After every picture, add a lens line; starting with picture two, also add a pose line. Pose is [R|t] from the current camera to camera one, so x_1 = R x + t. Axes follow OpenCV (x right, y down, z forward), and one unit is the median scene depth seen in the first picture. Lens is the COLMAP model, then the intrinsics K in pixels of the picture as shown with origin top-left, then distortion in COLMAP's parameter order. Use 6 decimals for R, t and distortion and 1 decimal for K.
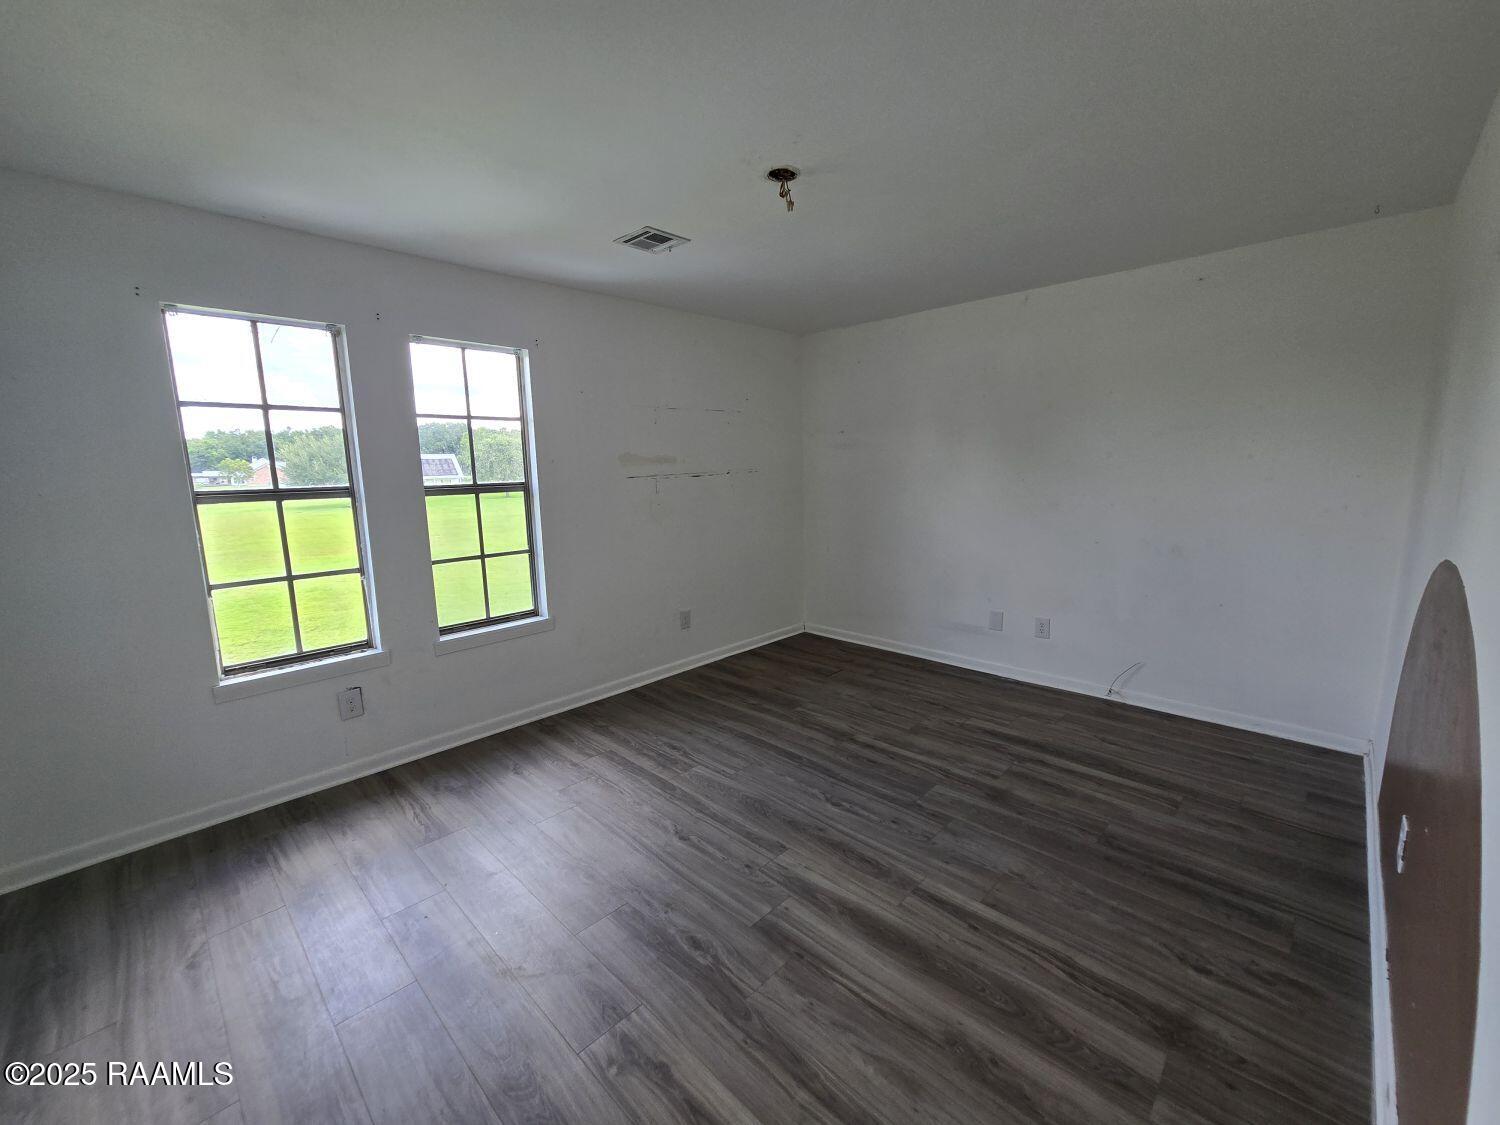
lens RADIAL K [[611.3, 0, 750.4], [0, 611.3, 565.0], [0, 0, 1]] dist [-0.001453, -0.000821]
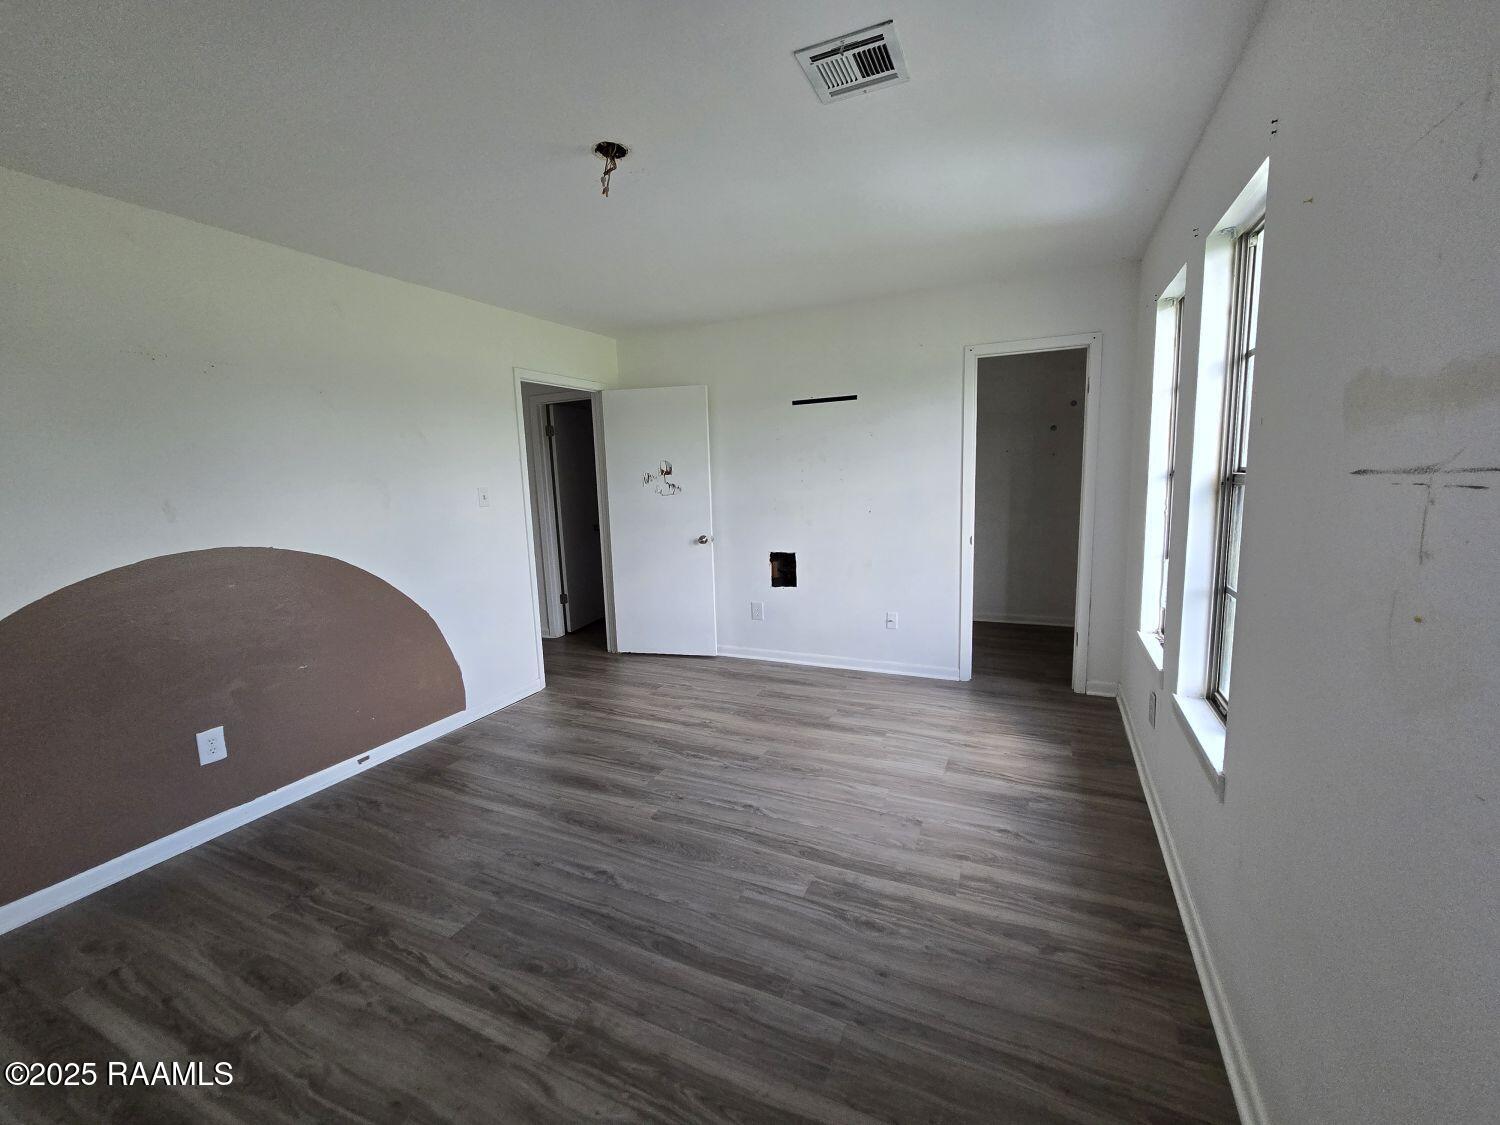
lens RADIAL K [[611.3, 0, 750.4], [0, 611.3, 565.0], [0, 0, 1]] dist [-0.001453, -0.000821]
pose [[-0.944642, 0.099462, -0.312665, 0.161998], [-0.000664, 0.952363, 0.304965, -0.255724], [0.328103, 0.288290, -0.899576, 1.644636]]
